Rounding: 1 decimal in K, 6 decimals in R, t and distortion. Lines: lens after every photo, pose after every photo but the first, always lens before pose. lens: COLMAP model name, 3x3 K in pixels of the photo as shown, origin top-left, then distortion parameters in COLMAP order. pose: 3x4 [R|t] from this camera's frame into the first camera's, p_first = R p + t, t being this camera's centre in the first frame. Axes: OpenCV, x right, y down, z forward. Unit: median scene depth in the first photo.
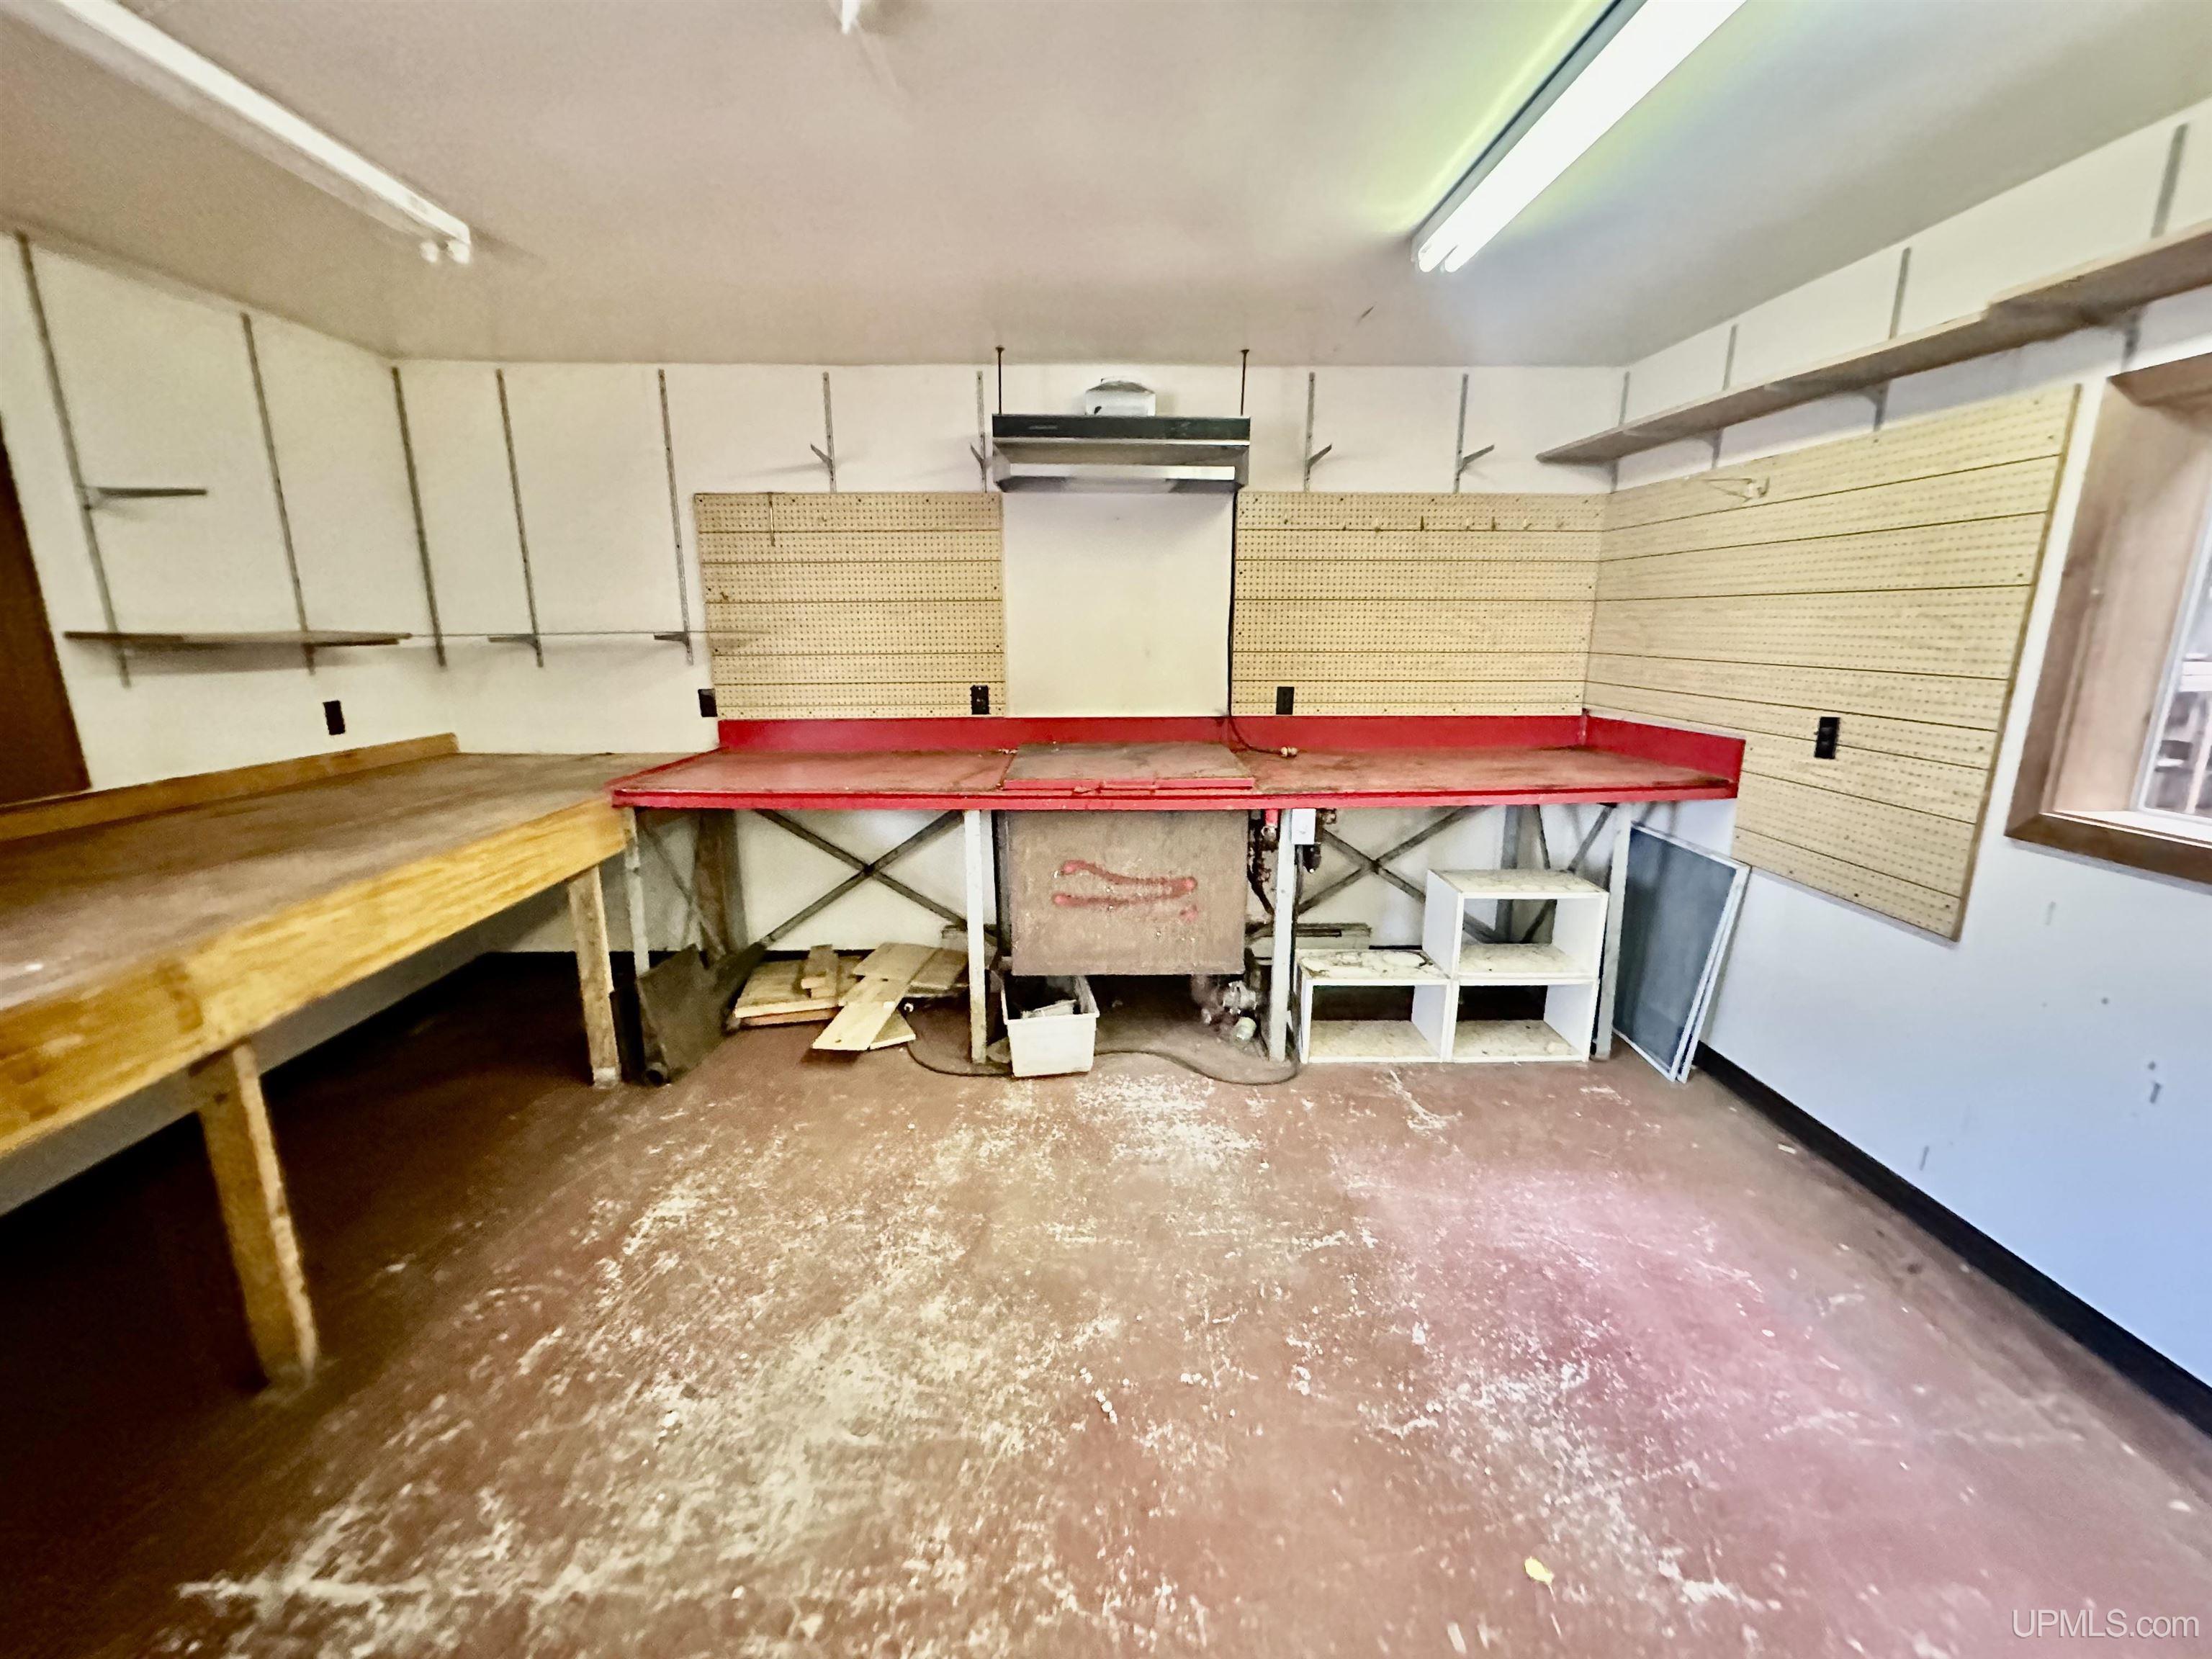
lens RADIAL K [[902.5, 0, 1106.0], [0, 902.5, 829.5], [0, 0, 1]] dist [-0.001122, -0.000145]
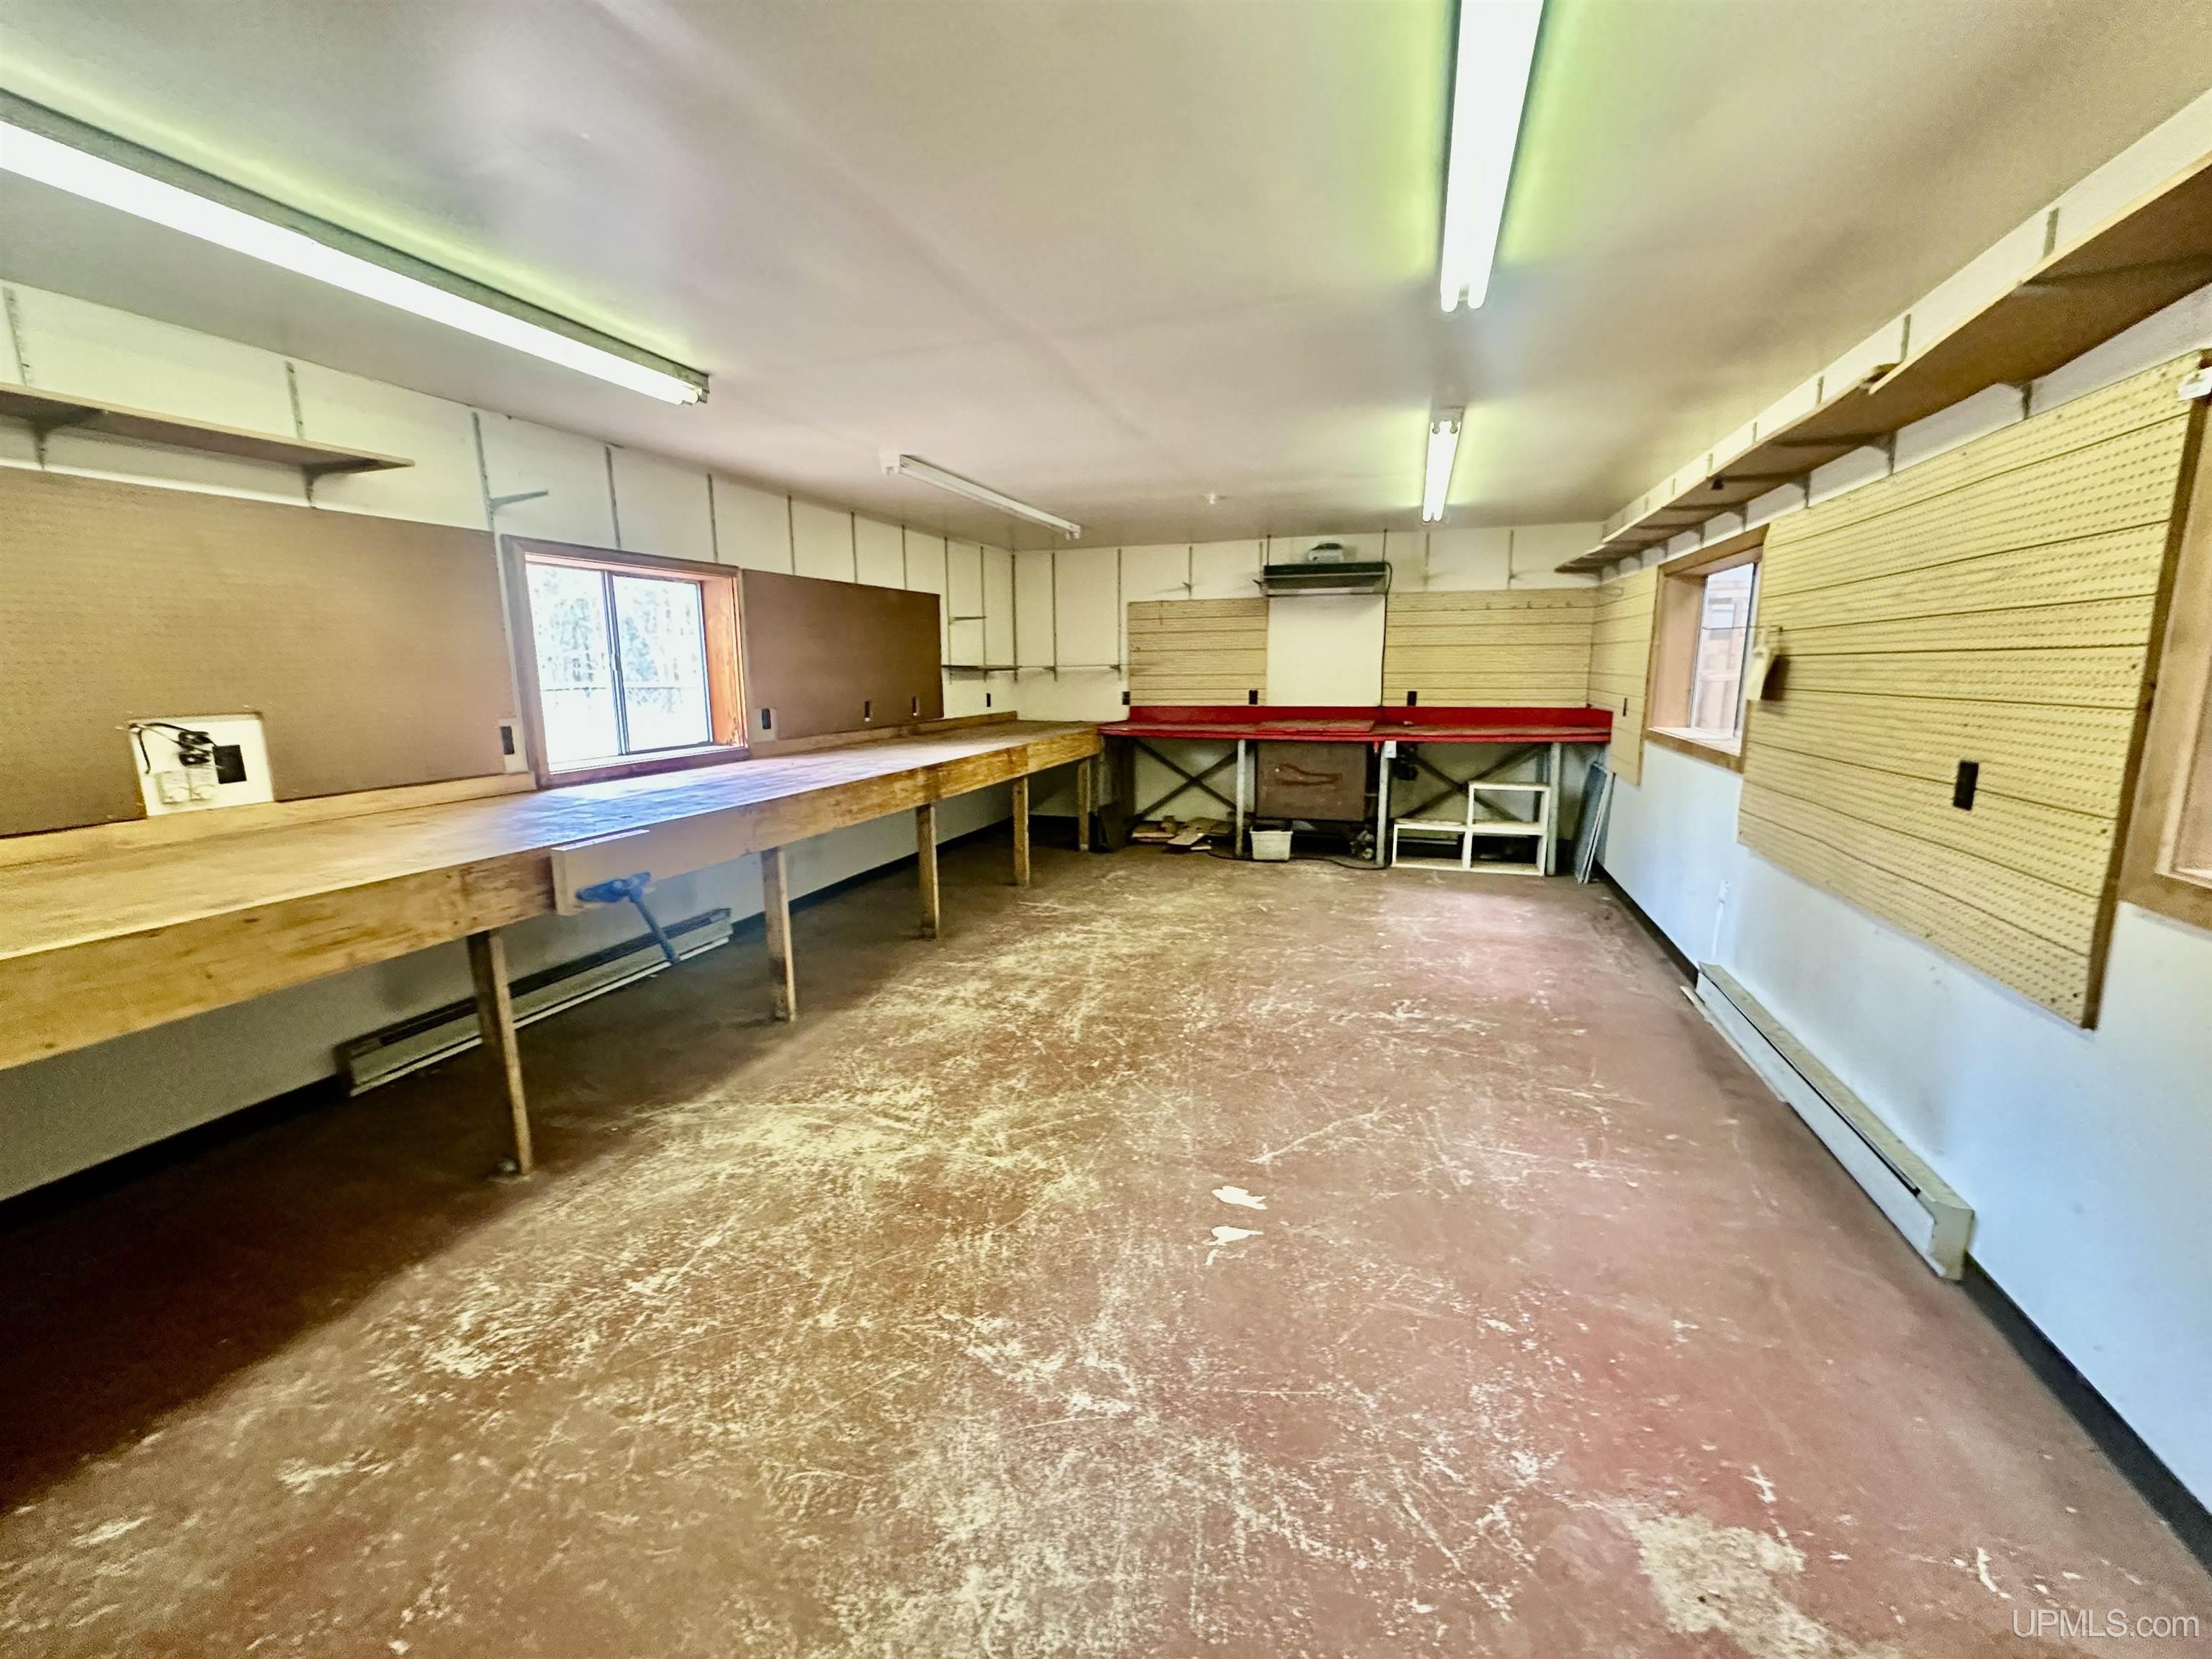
lens RADIAL K [[902.5, 0, 1106.0], [0, 902.5, 829.5], [0, 0, 1]] dist [-0.001122, -0.000145]
pose [[0.941630, 0.053151, -0.332426, 0.269760], [-0.067266, 0.997251, -0.031089, 0.269552], [0.329859, 0.051635, 0.942617, -1.138043]]
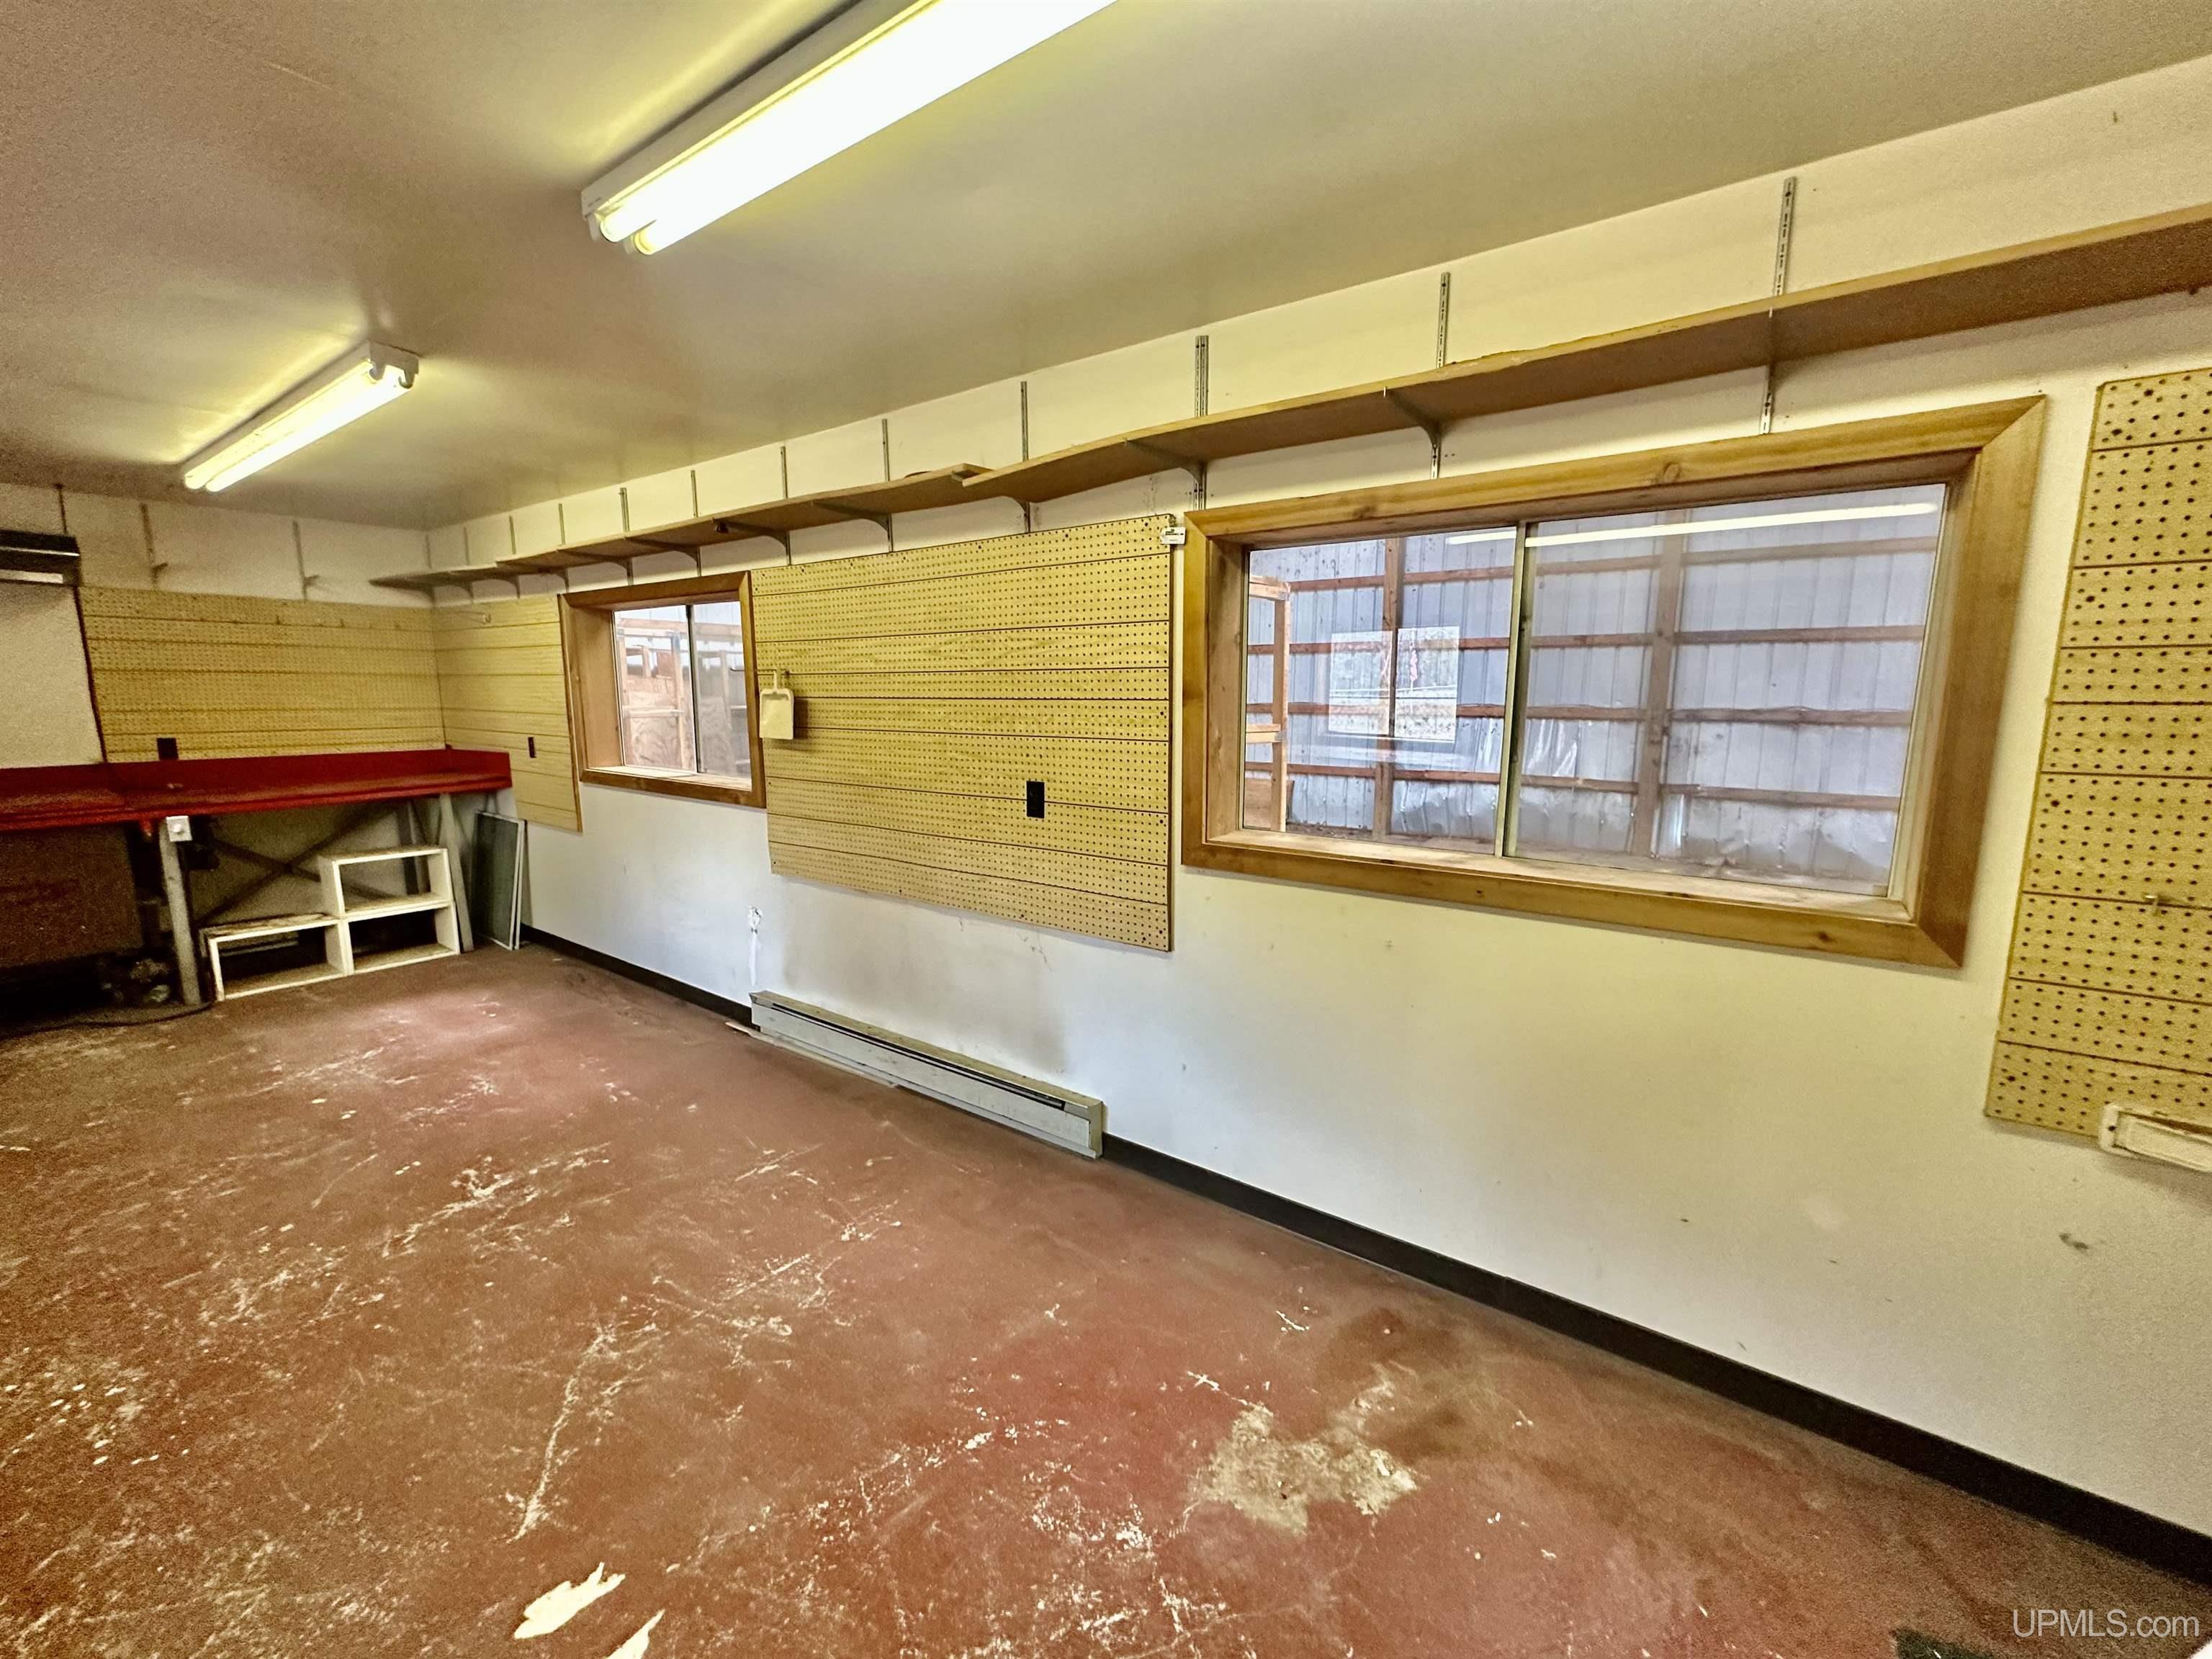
lens RADIAL K [[902.5, 0, 1106.0], [0, 902.5, 829.5], [0, 0, 1]] dist [-0.001122, -0.000145]
pose [[0.609791, -0.117323, 0.783831, -0.005411], [0.171865, 0.985025, 0.013732, 0.204032], [-0.773704, 0.126340, 0.620823, -0.909949]]
